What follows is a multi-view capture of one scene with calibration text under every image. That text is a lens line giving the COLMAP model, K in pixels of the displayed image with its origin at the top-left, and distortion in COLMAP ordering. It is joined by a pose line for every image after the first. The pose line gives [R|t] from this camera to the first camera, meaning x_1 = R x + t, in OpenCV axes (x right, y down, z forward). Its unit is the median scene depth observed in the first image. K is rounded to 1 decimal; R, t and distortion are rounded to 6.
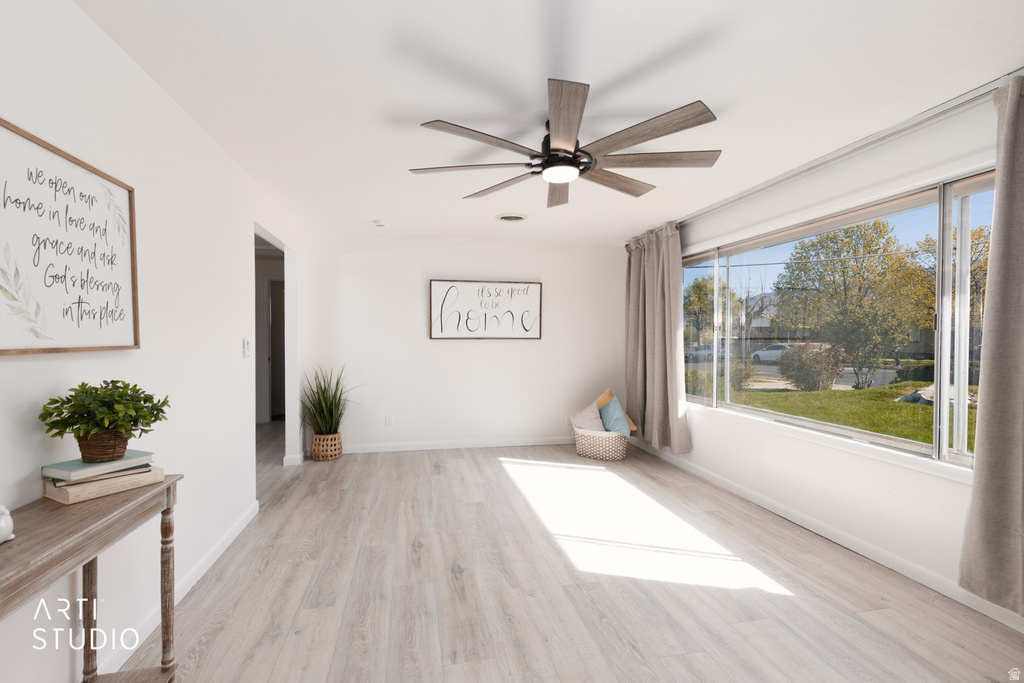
lens RADIAL K [[460.6, 0, 509.6], [0, 460.6, 342.1], [0, 0, 1]] dist [0.001206, 0.000163]
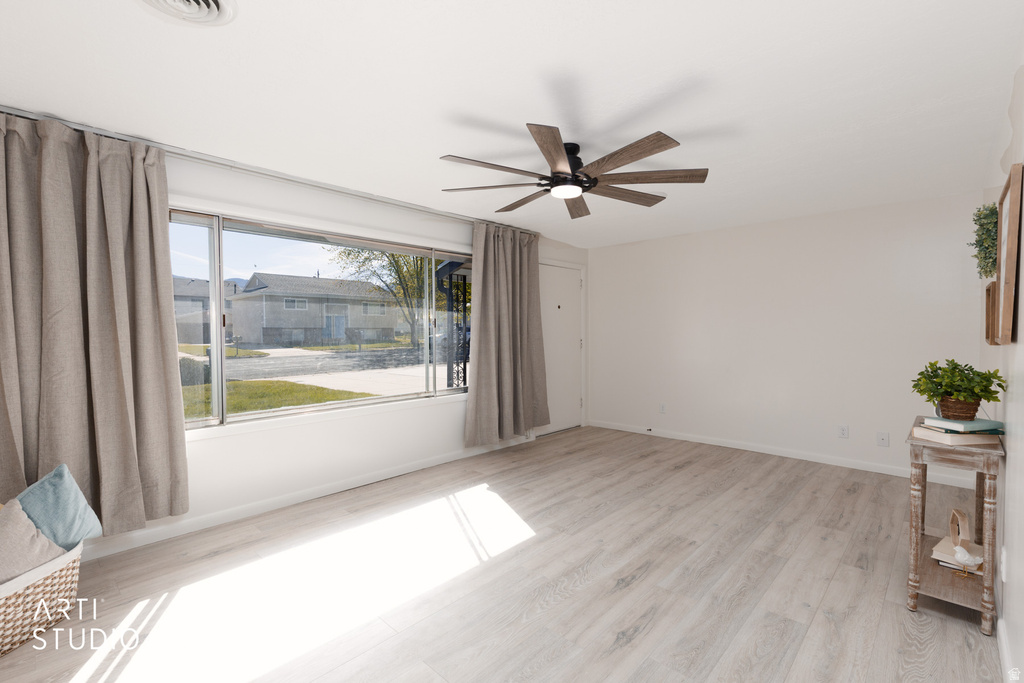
lens RADIAL K [[460.6, 0, 509.4], [0, 460.6, 344.8], [0, 0, 1]] dist [0.001206, 0.000163]
pose [[-0.565520, -0.026539, 0.824307, -0.774986], [0.013480, 0.999051, 0.041413, -0.027507], [-0.824624, 0.034531, -0.564626, 1.786306]]
